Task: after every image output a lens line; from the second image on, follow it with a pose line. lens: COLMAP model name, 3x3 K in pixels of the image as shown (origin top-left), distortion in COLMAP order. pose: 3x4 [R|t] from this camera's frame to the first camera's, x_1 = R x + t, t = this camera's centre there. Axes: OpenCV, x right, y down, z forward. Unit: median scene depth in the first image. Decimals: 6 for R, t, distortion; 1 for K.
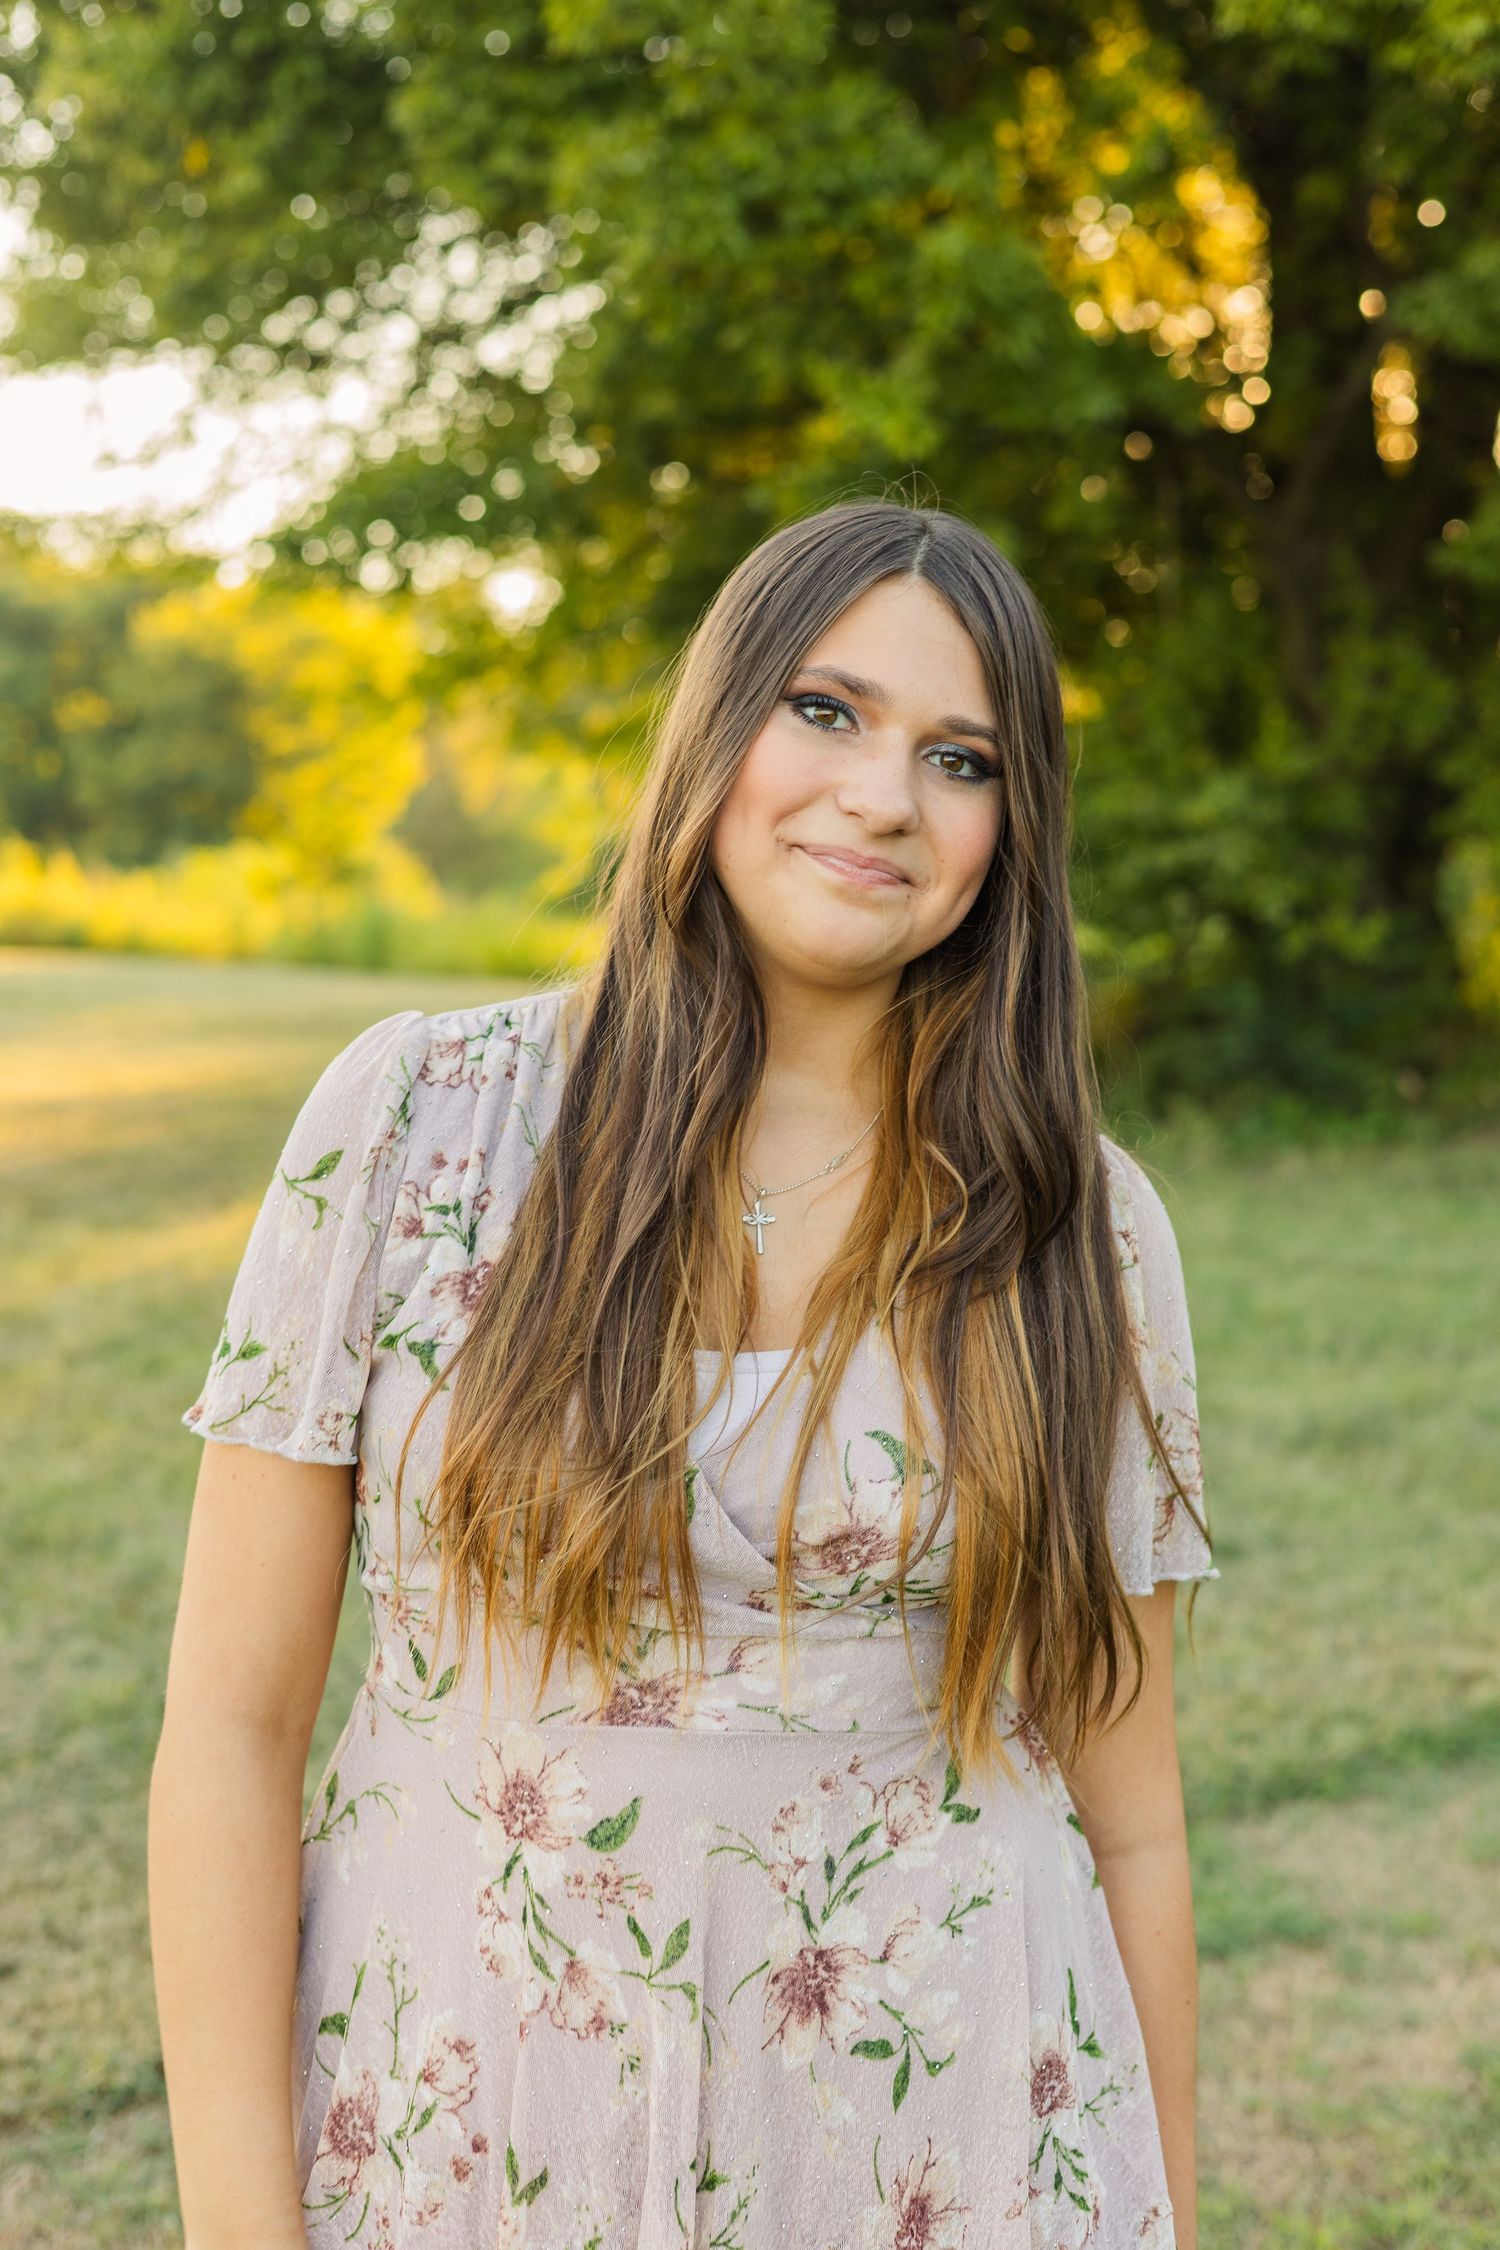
lens RADIAL K [[3157.0, 0, 746.8], [0, 3157.0, 1141.6], [0, 0, 1]] dist [0.004687, 0.000000]
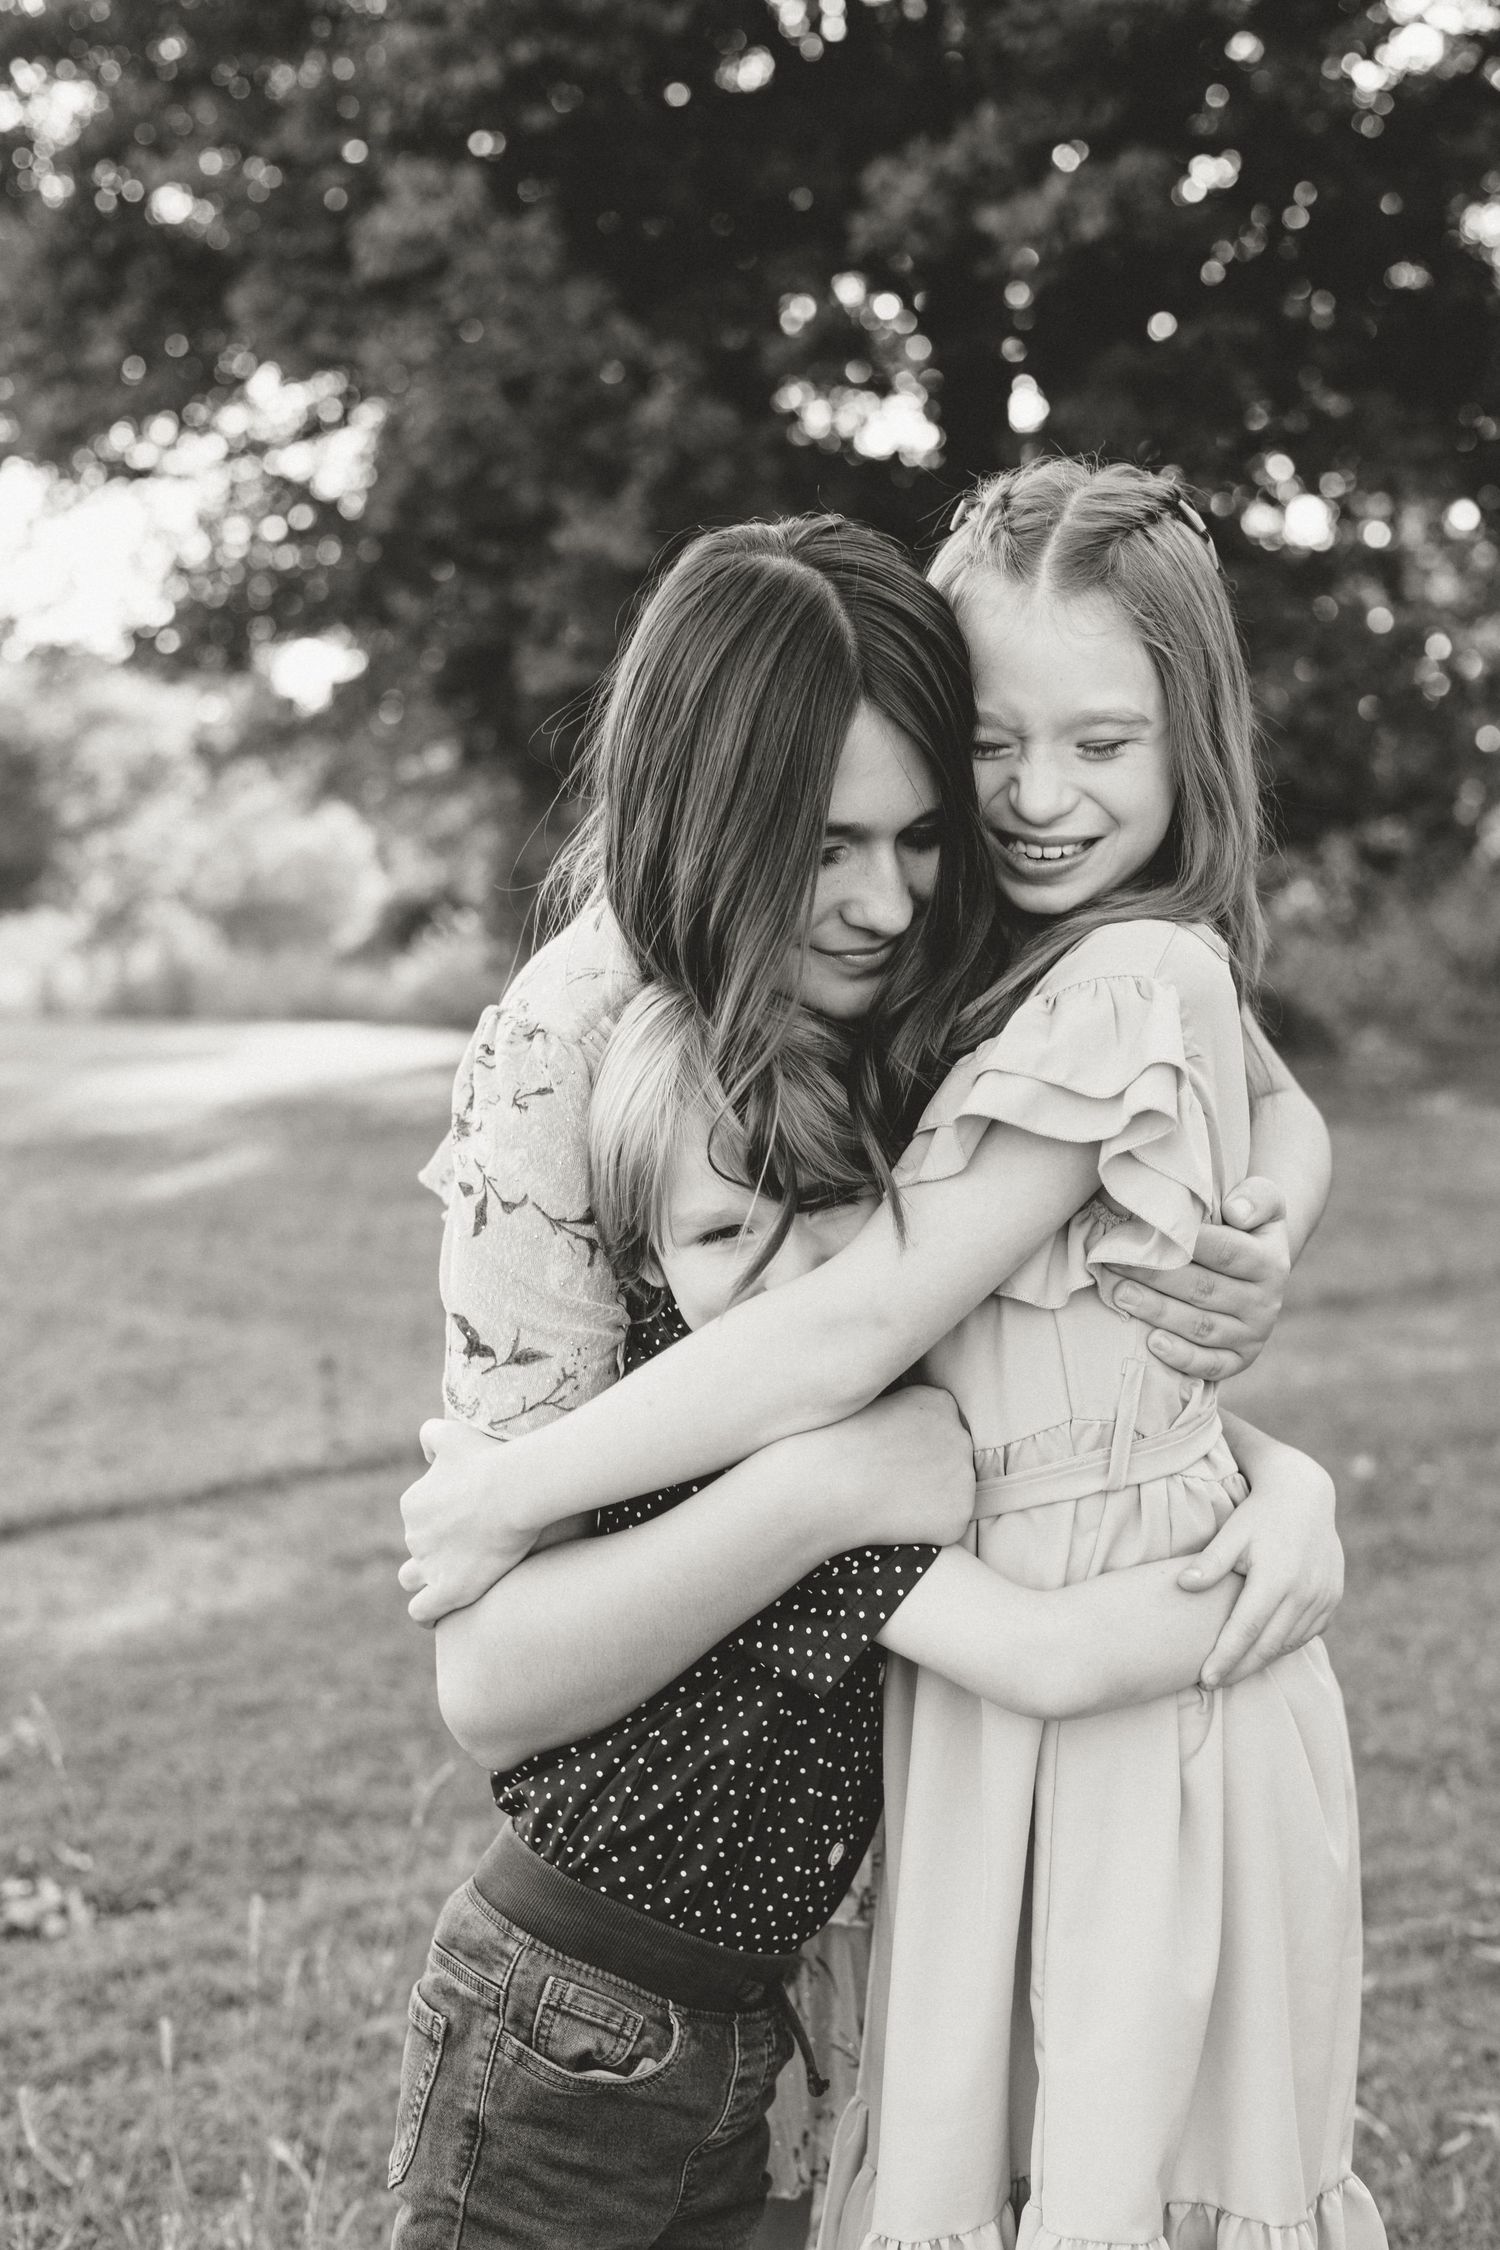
lens RADIAL K [[3157.0, 0, 744.4], [0, 3157.0, 1147.2], [0, 0, 1]] dist [0.004687, 0.000000]
pose [[0.997472, -0.030786, 0.064051, 0.004140], [0.031841, 0.999372, -0.015523, 0.041942], [-0.063533, 0.017523, 0.997826, -0.273553]]
